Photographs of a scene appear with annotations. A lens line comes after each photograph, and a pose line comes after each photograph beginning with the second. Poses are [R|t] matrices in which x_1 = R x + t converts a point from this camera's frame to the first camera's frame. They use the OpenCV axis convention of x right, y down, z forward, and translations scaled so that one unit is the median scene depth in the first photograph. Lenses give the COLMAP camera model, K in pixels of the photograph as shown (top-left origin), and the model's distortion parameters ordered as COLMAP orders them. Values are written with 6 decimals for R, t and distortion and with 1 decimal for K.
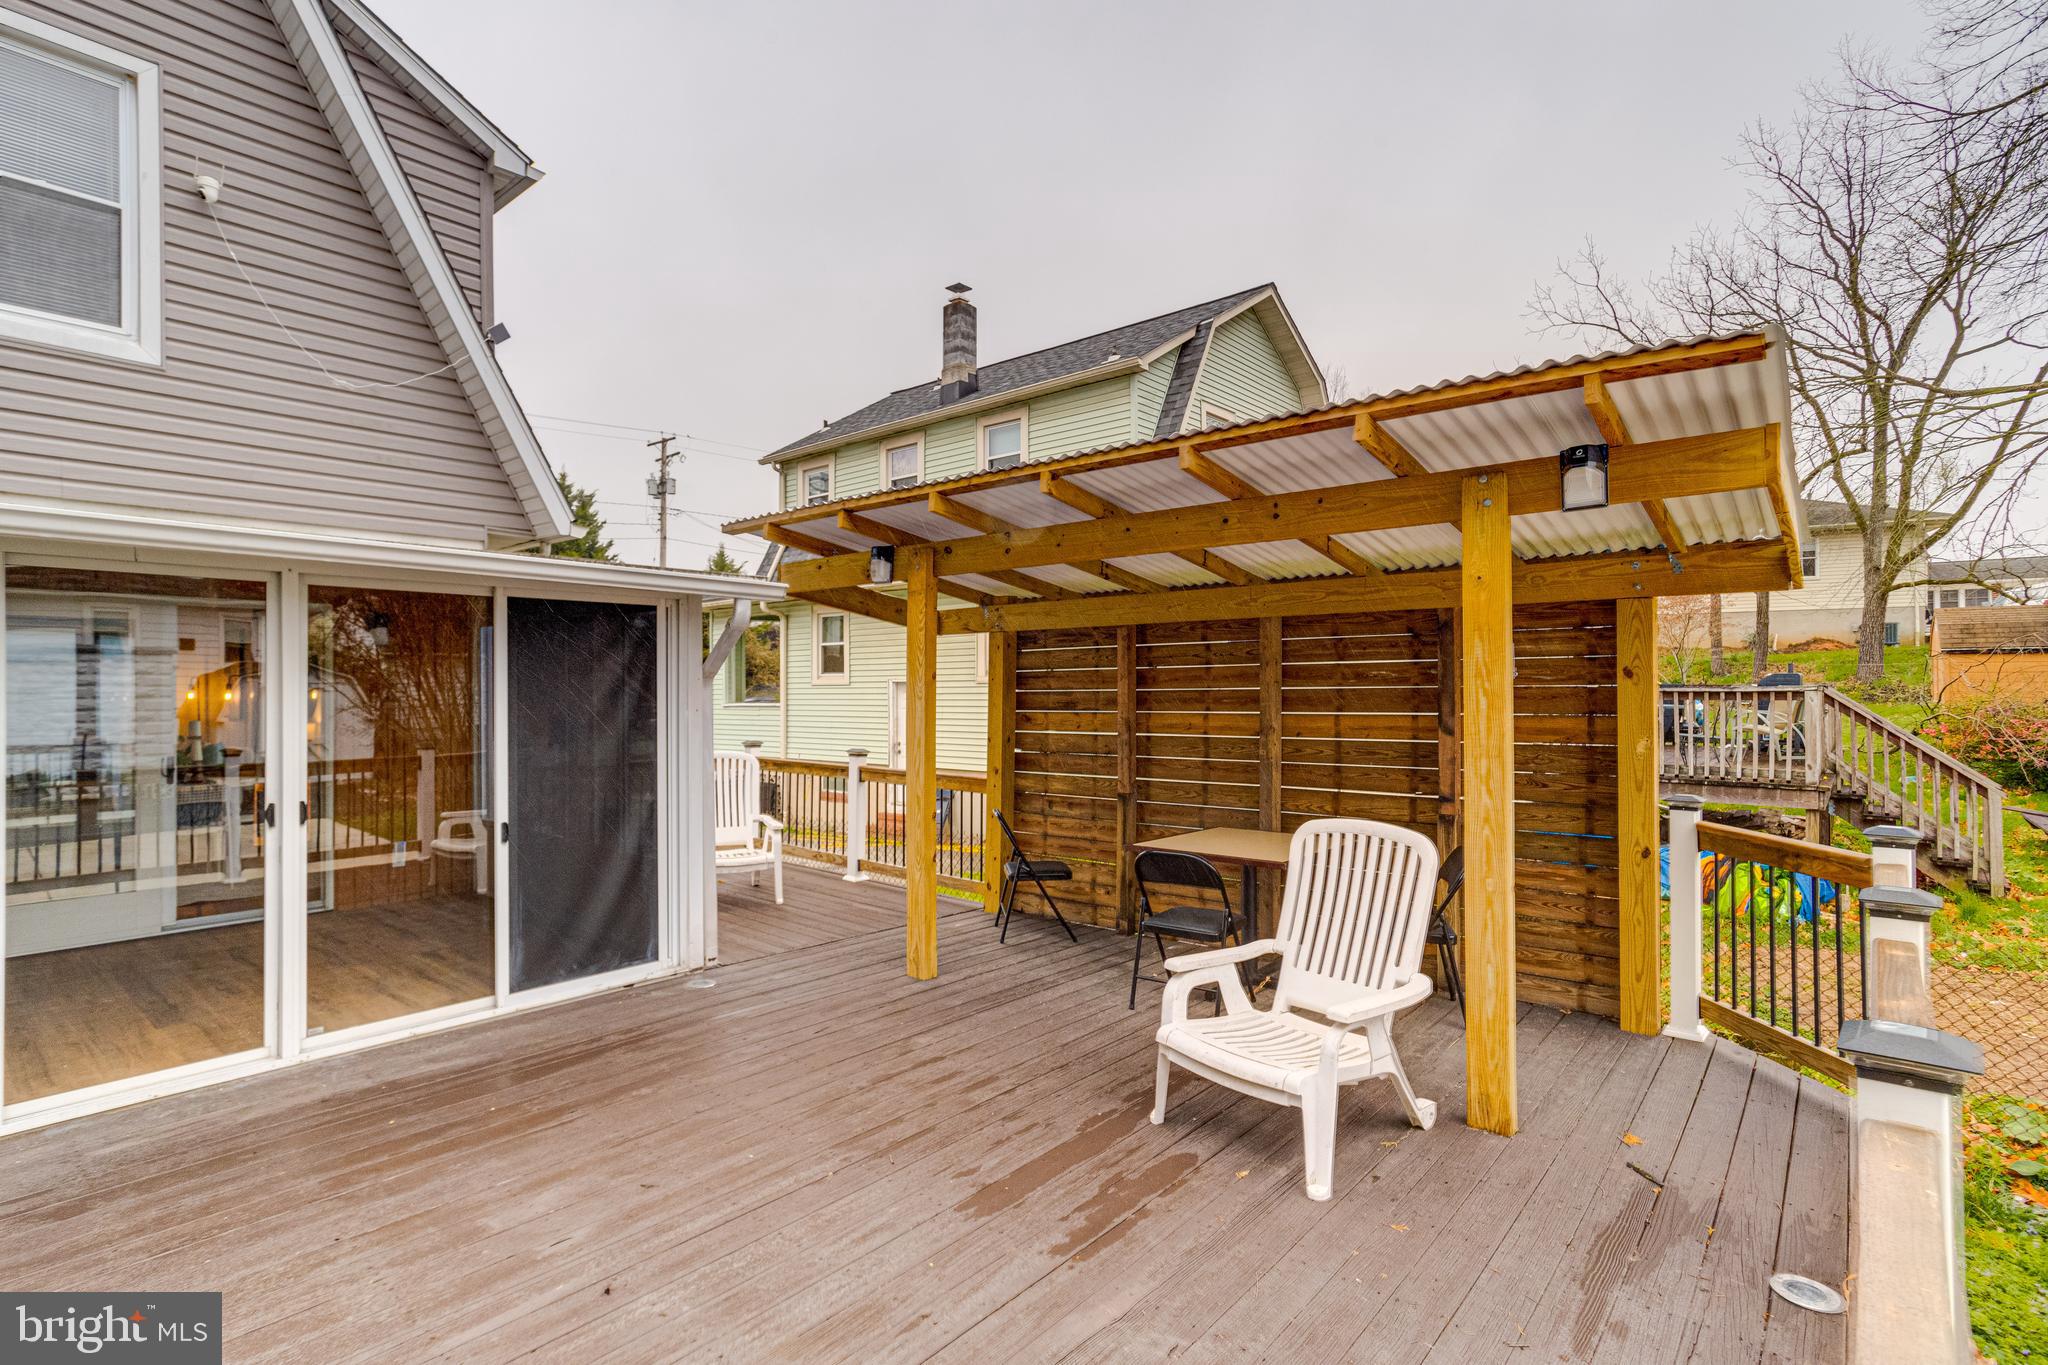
lens RADIAL K [[1004.0, 0, 1009.5], [0, 1004.0, 680.1], [0, 0, 1]] dist [-0.027590, 0.022437]
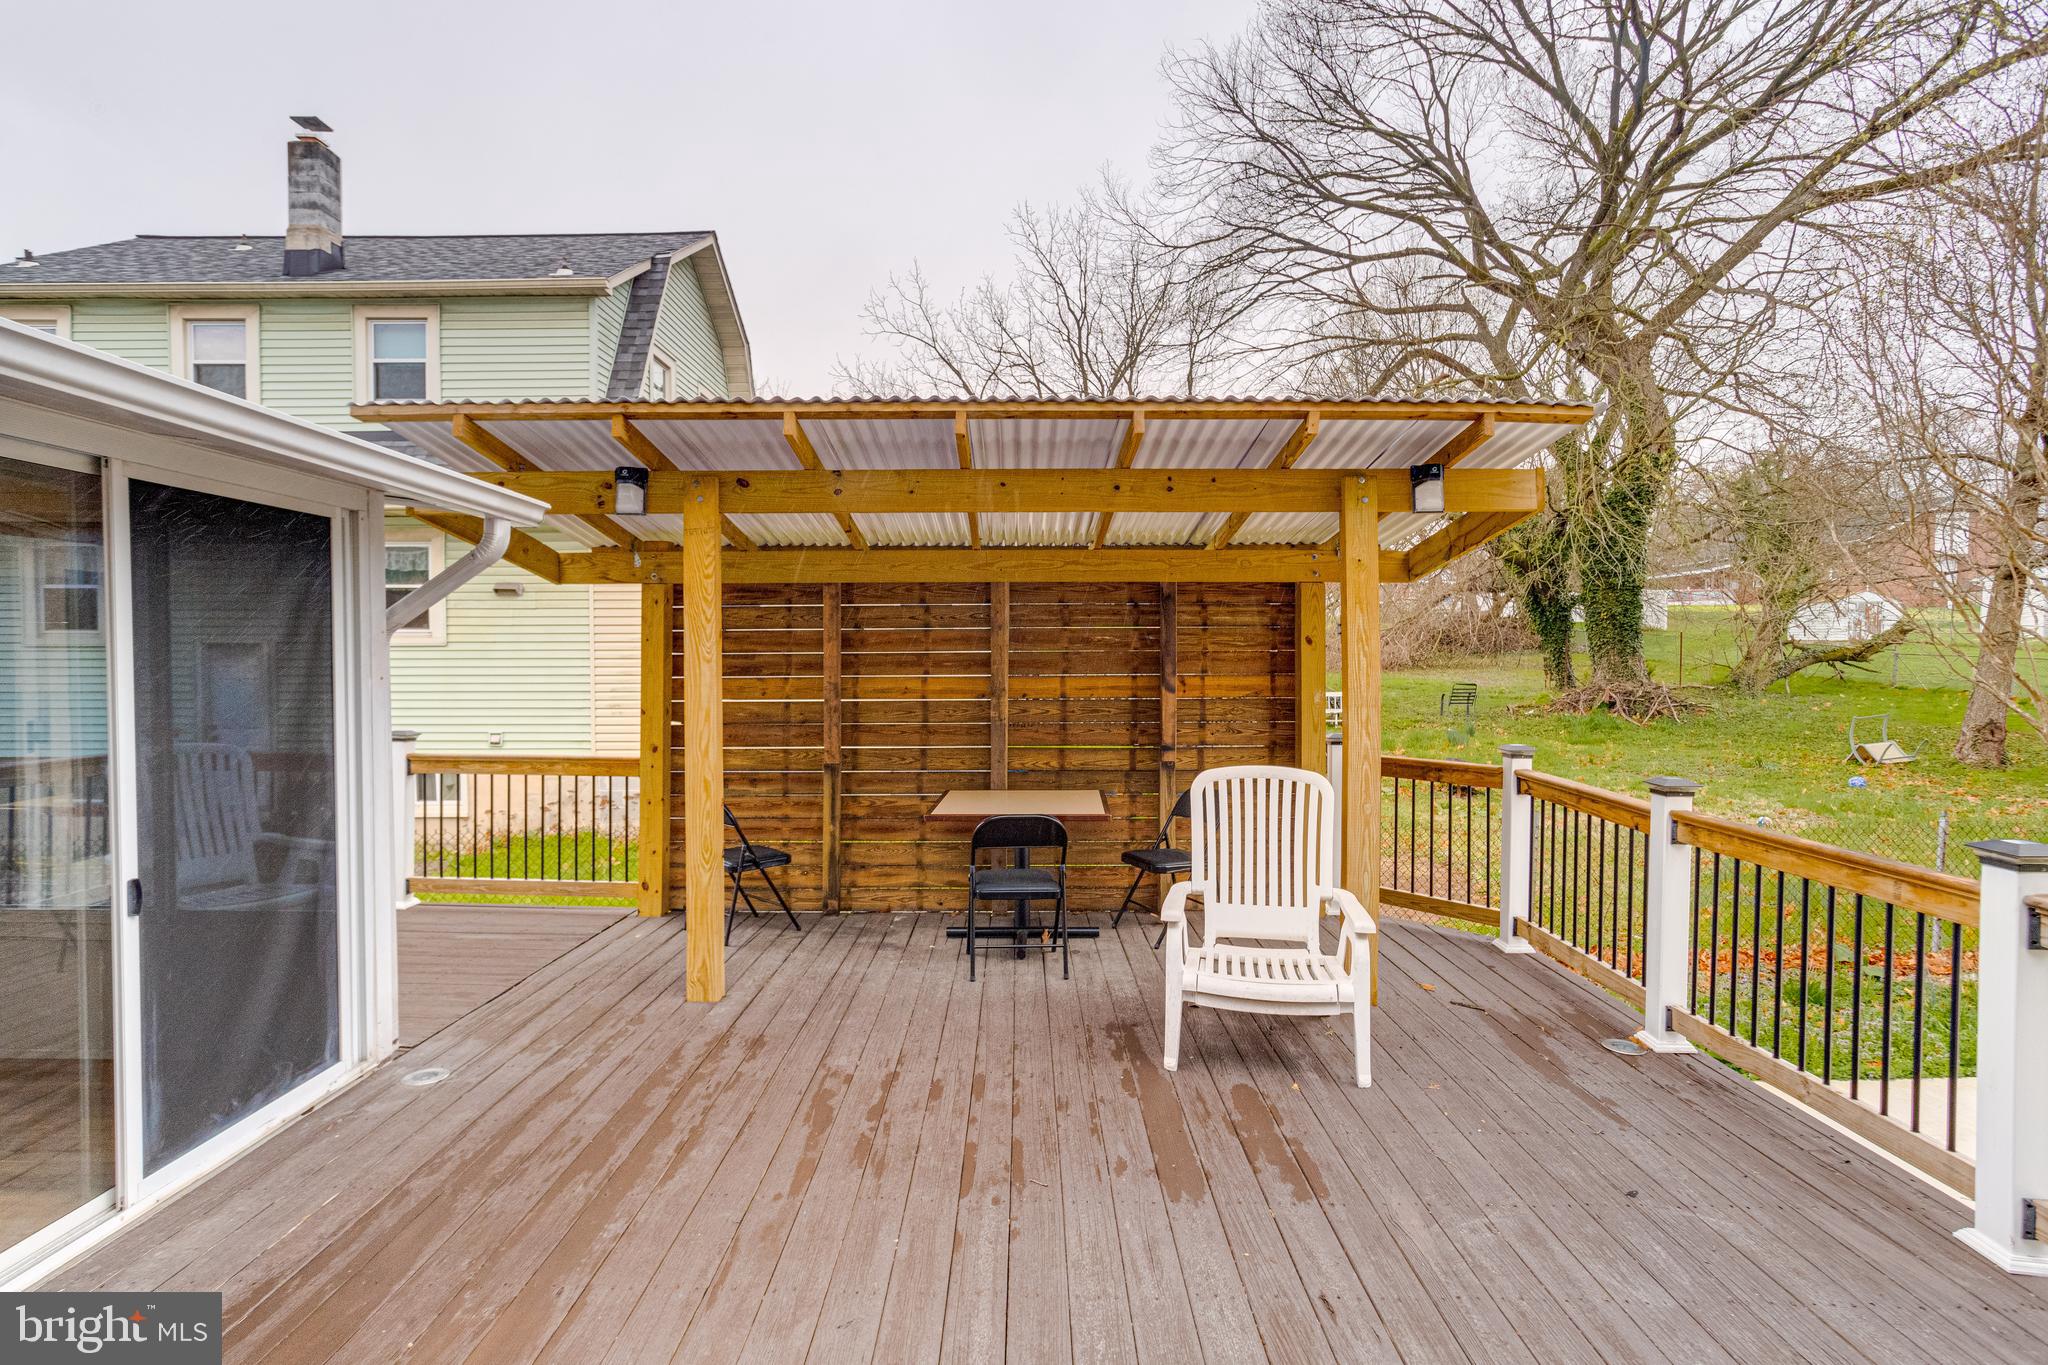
lens RADIAL K [[1004.0, 0, 1009.5], [0, 1004.0, 680.1], [0, 0, 1]] dist [-0.027590, 0.022437]
pose [[0.763419, -0.012243, 0.645787, -0.384235], [-0.008446, 0.999546, 0.028933, 0.007226], [-0.645848, -0.027542, 0.762969, 0.197691]]
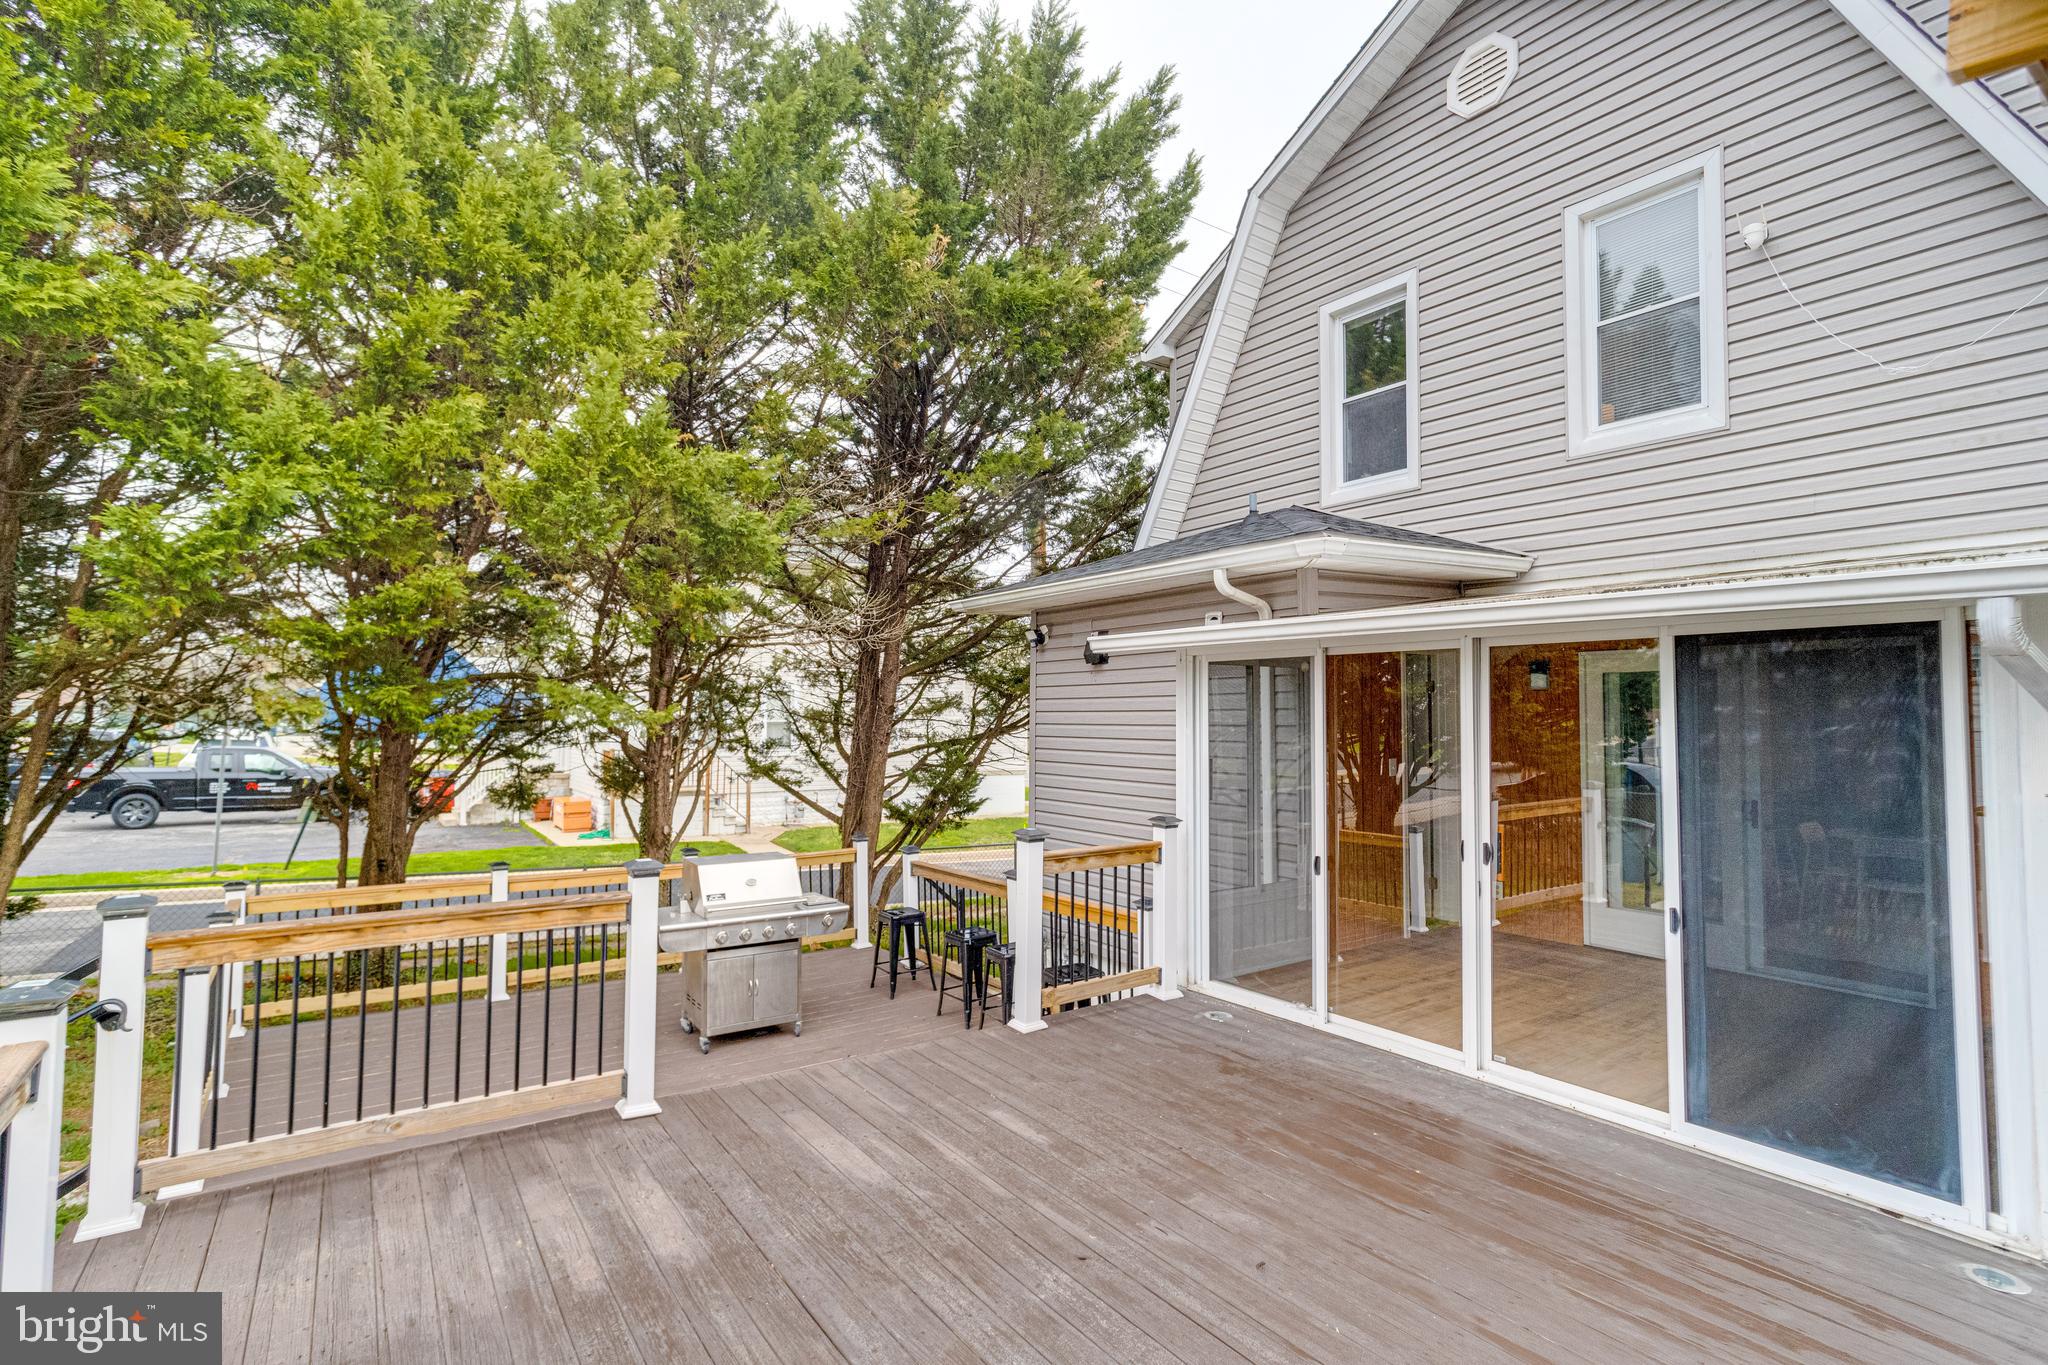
lens RADIAL K [[1004.0, 0, 1009.5], [0, 1004.0, 680.1], [0, 0, 1]] dist [-0.027590, 0.022437]
pose [[-0.248895, -0.030391, -0.968053, 0.342924], [0.004541, 0.999460, -0.032544, -0.017441], [0.968520, -0.012496, -0.248623, 0.527078]]
